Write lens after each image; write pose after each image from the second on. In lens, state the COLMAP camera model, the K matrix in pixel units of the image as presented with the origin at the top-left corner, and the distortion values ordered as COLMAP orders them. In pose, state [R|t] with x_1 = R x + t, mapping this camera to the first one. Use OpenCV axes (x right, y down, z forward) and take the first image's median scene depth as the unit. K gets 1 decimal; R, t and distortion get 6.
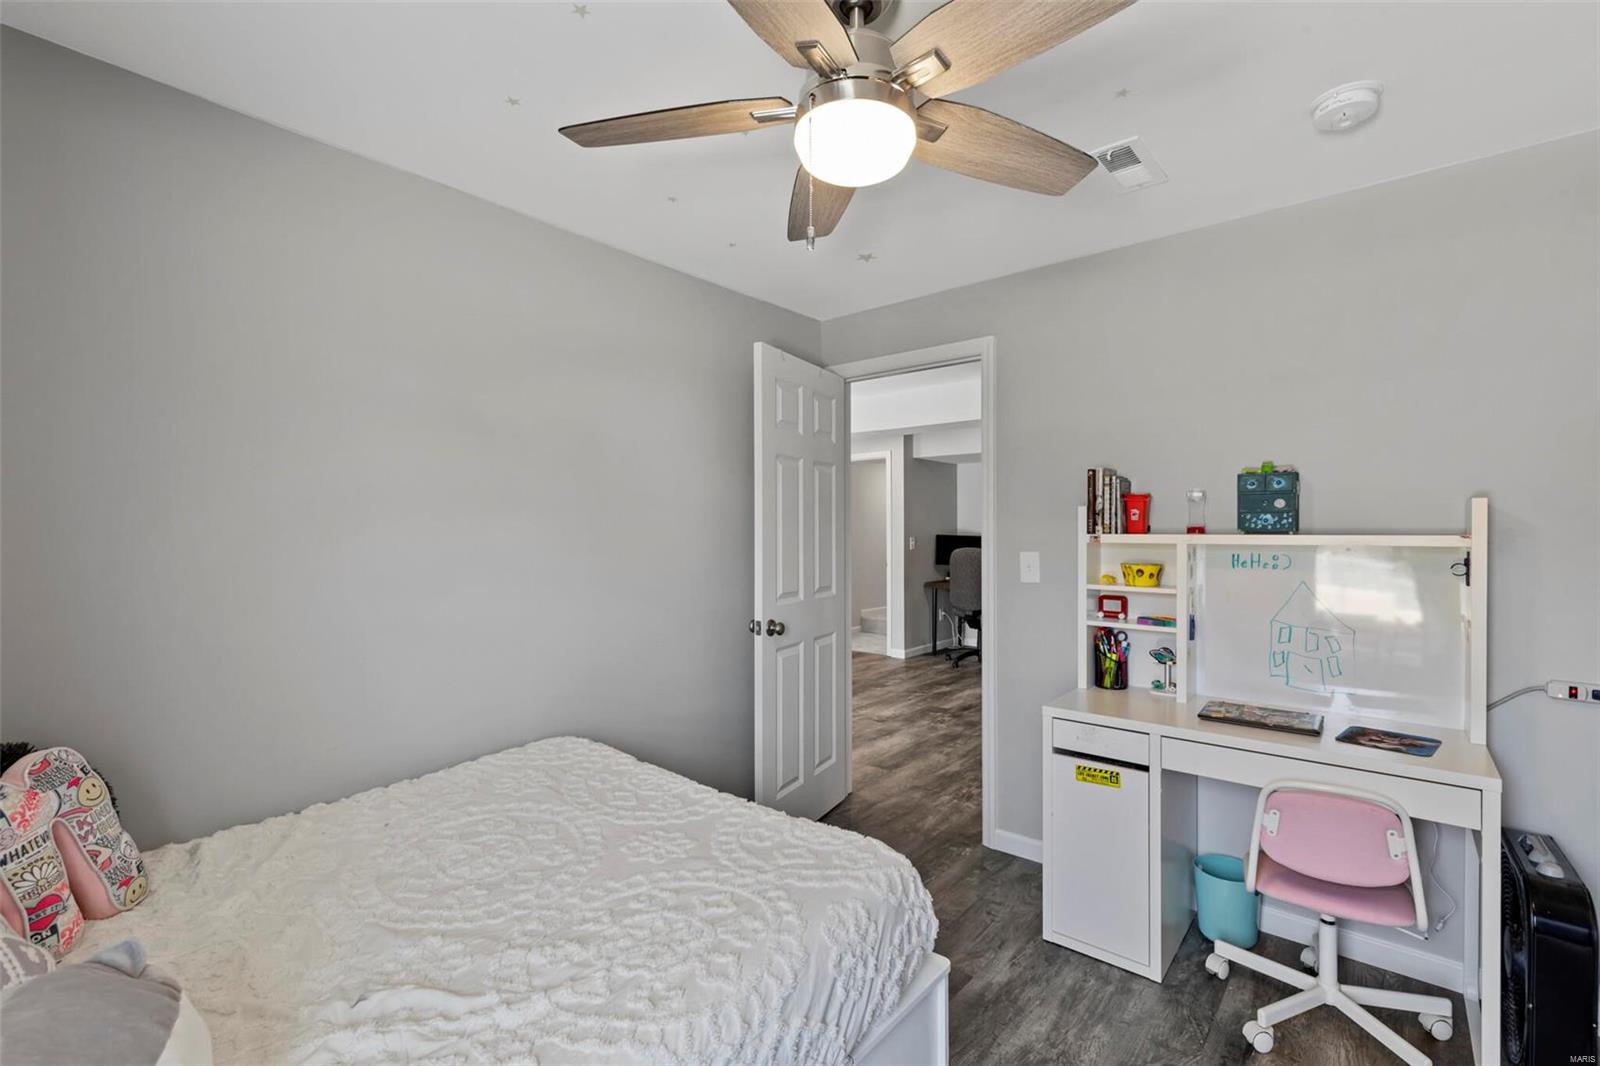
lens RADIAL K [[710.2, 0, 780.3], [0, 710.2, 527.4], [0, 0, 1]] dist [0.001408, 0.000145]
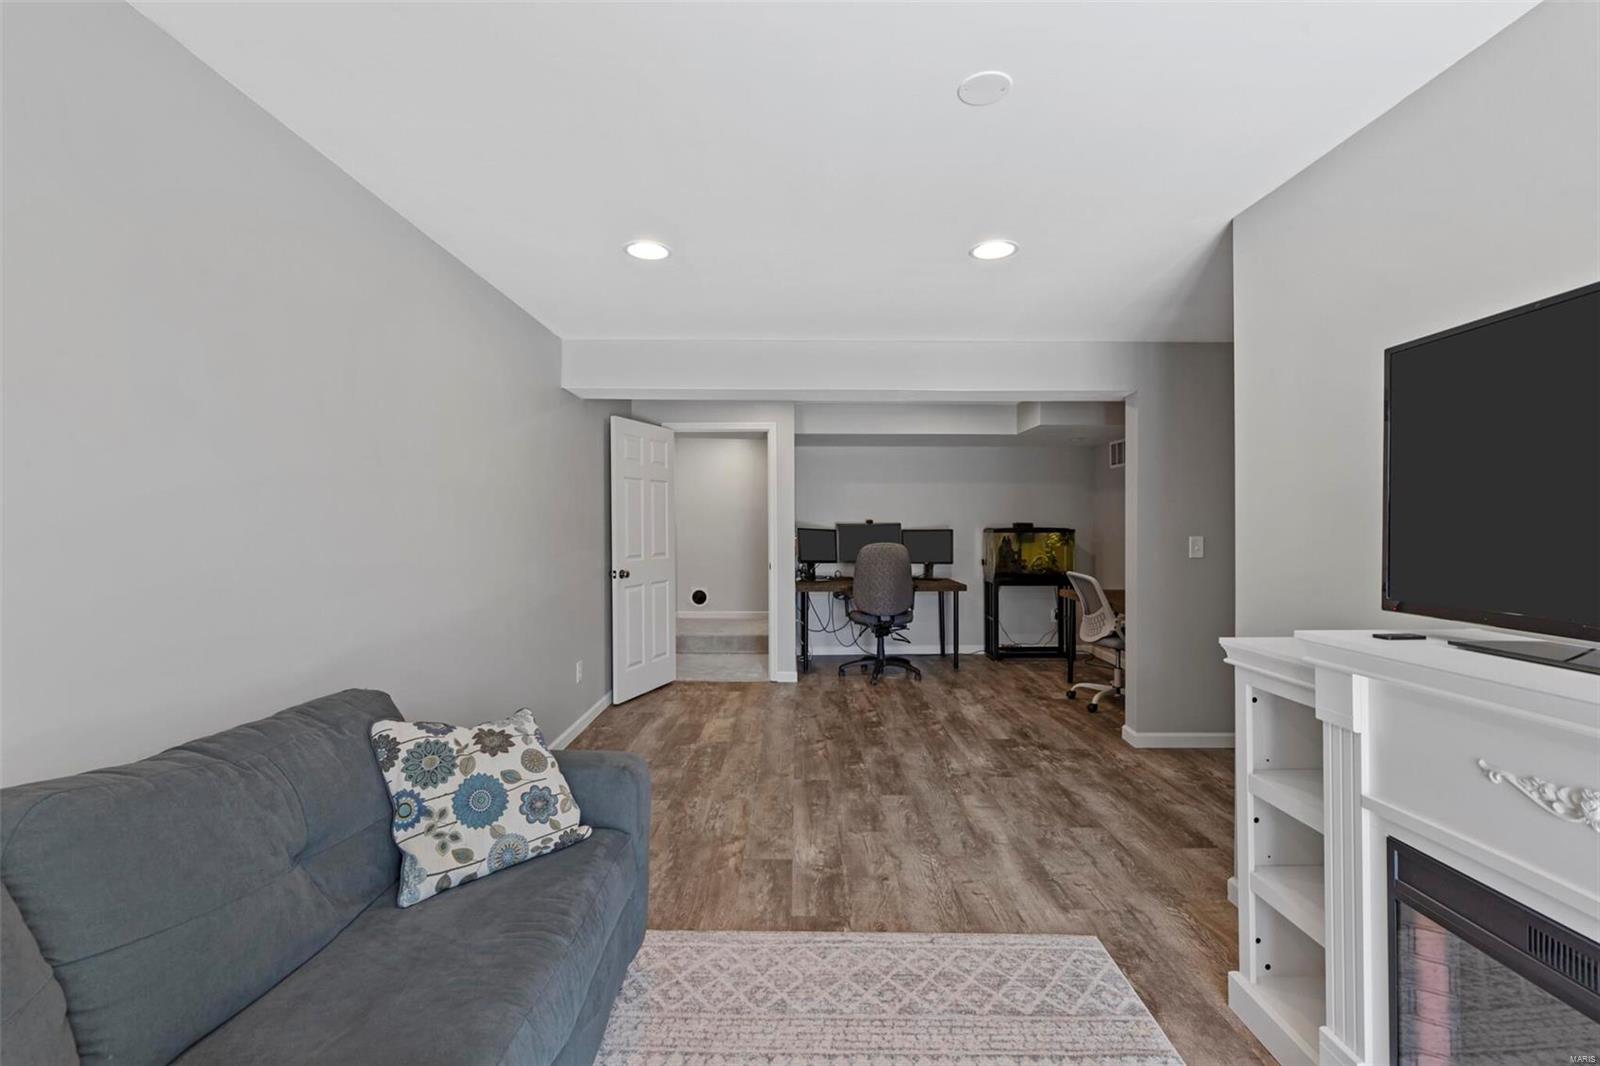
lens RADIAL K [[710.2, 0, 780.3], [0, 710.2, 527.4], [0, 0, 1]] dist [0.001408, 0.000145]
pose [[0.759818, -0.005770, 0.650111, -0.562702], [0.001914, 0.999976, 0.006639, 0.006334], [-0.650133, -0.003800, 0.759811, 0.627230]]
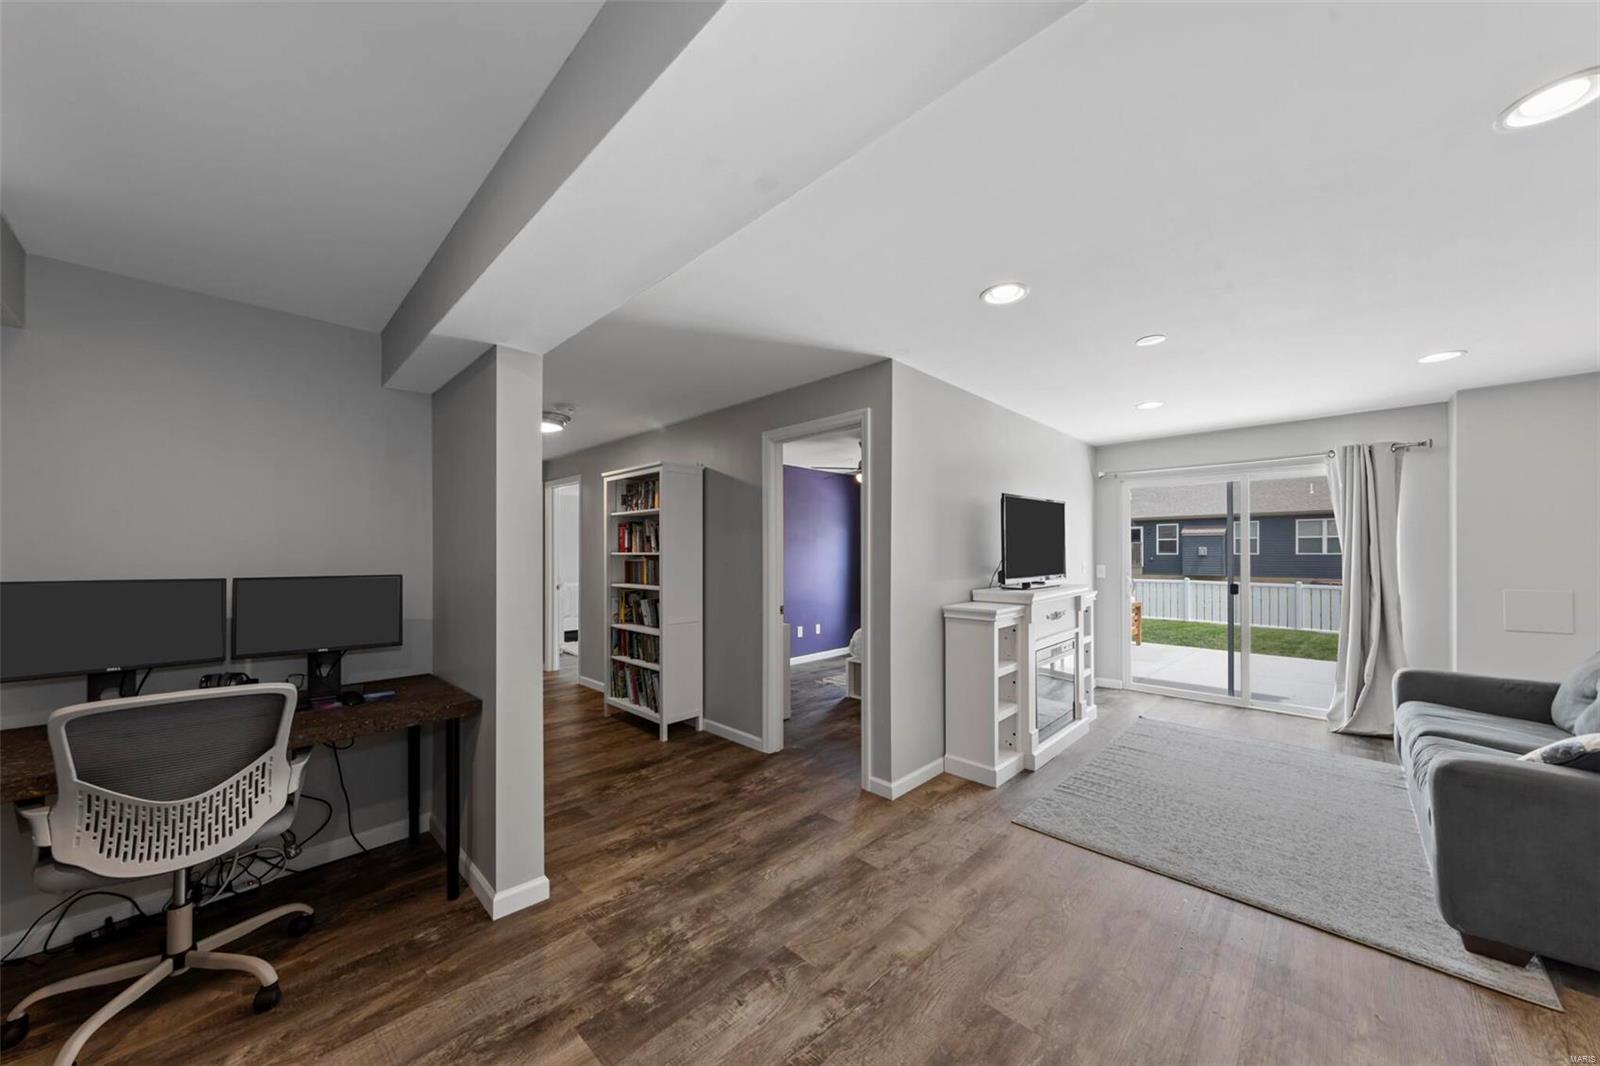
lens RADIAL K [[553.6, 0, 807.4], [0, 553.6, 555.0], [0, 0, 1]] dist [0.007465, 0.000012]
pose [[-0.999440, 0.003061, 0.033313, 0.122546], [0.003166, 0.999990, 0.003077, 0.006137], [-0.033303, 0.003181, -0.999440, 1.461554]]
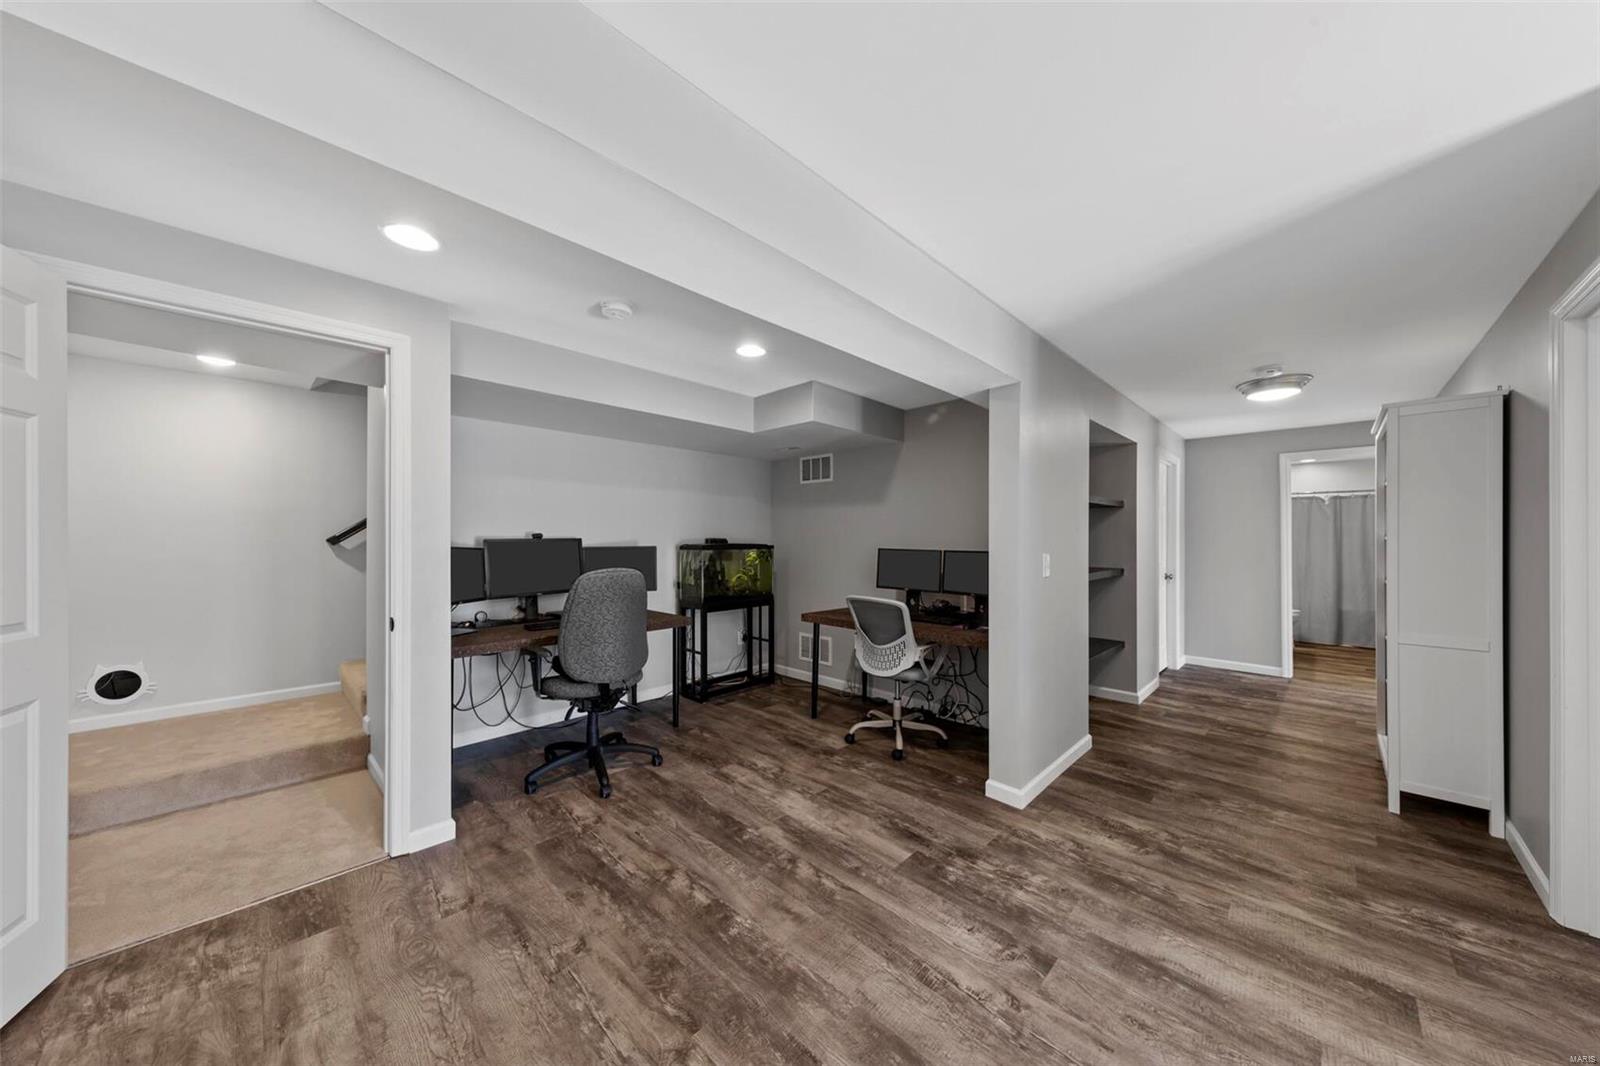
lens RADIAL K [[544.5, 0, 806.2], [0, 544.5, 536.9], [0, 0, 1]] dist [0.006310, 0.000054]
pose [[0.037632, 0.002909, 0.999287, -0.223995], [-0.001297, 0.999995, -0.002863, 0.007616], [-0.999291, -0.001189, 0.037635, 1.215383]]
